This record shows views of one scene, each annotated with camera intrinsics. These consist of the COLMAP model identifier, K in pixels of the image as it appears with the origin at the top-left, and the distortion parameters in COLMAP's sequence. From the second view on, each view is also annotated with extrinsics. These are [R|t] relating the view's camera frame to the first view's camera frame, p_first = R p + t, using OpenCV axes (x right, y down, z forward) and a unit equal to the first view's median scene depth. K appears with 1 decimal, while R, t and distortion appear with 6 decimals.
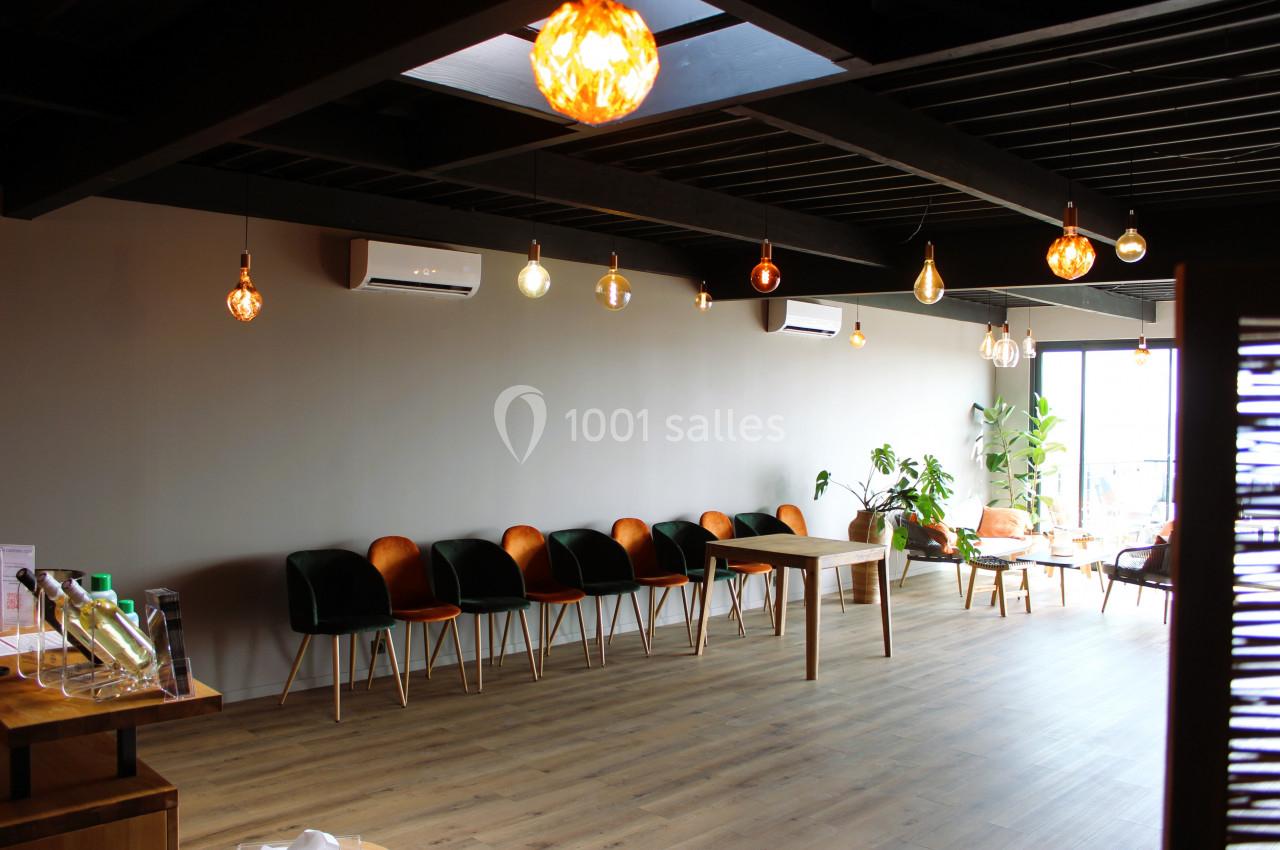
lens RADIAL K [[1103.8, 0, 629.5], [0, 1103.8, 427.1], [0, 0, 1]] dist [-0.129102, 0.050997]
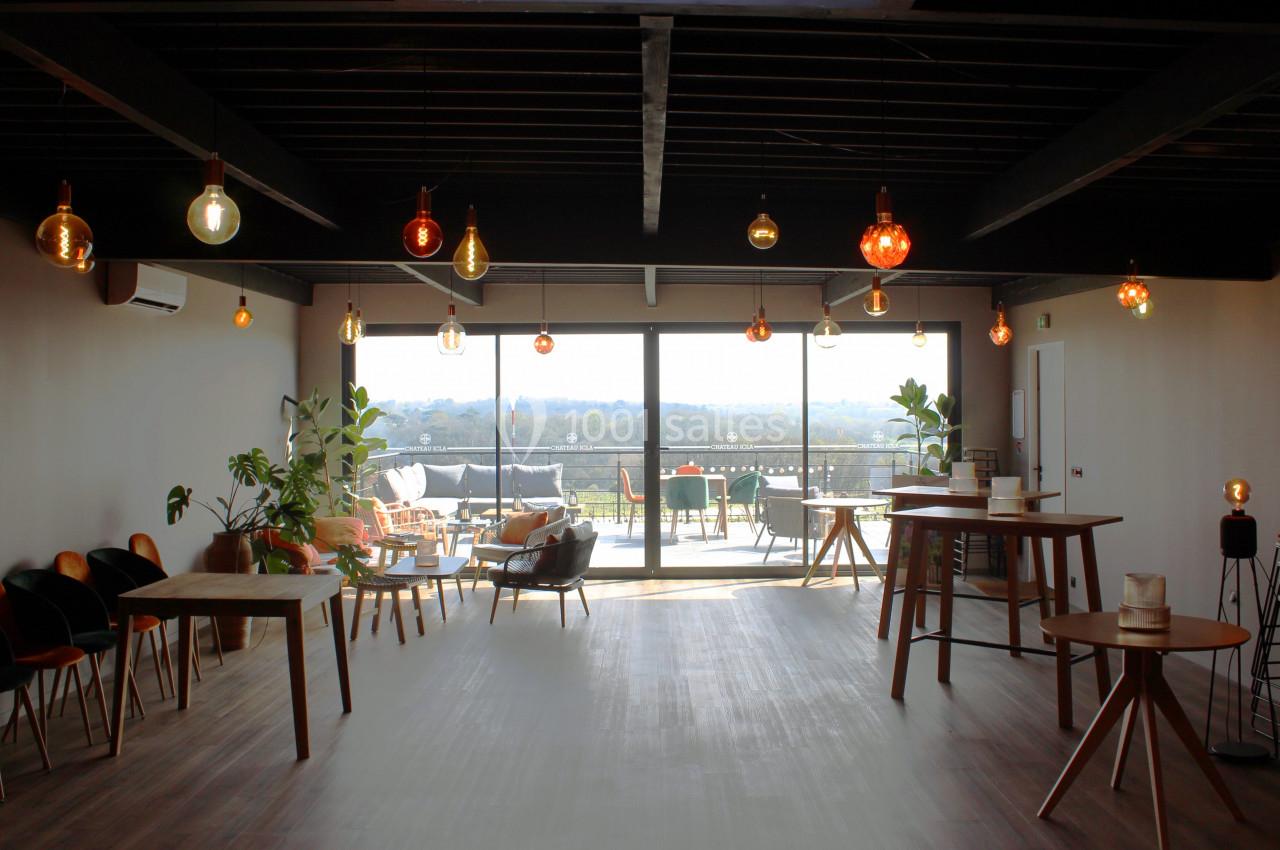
lens RADIAL K [[1244.7, 0, 573.5], [0, 1244.7, 405.1], [0, 0, 1]] dist [-0.112708, 0.000000]
pose [[0.712893, -0.017485, 0.701055, -0.249289], [0.023604, 0.999721, 0.000932, -0.012612], [-0.700875, 0.015883, 0.713107, 0.202545]]
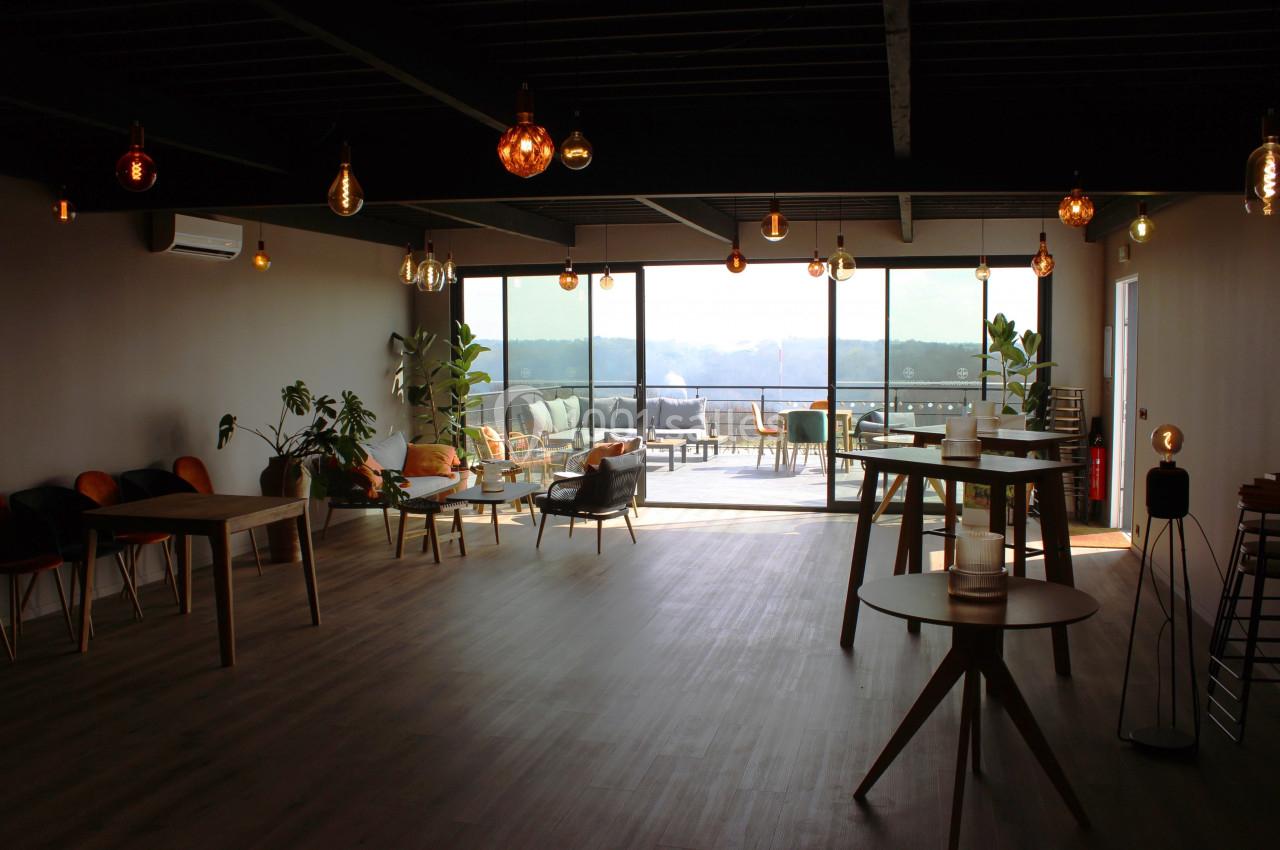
lens RADIAL K [[1103.8, 0, 647.1], [0, 1103.8, 426.9], [0, 0, 1]] dist [-0.129102, 0.050997]
pose [[0.856077, -0.056270, 0.513775, 0.022929], [0.024078, 0.997318, 0.069110, -0.001653], [-0.516286, -0.046793, 0.855137, 0.111068]]
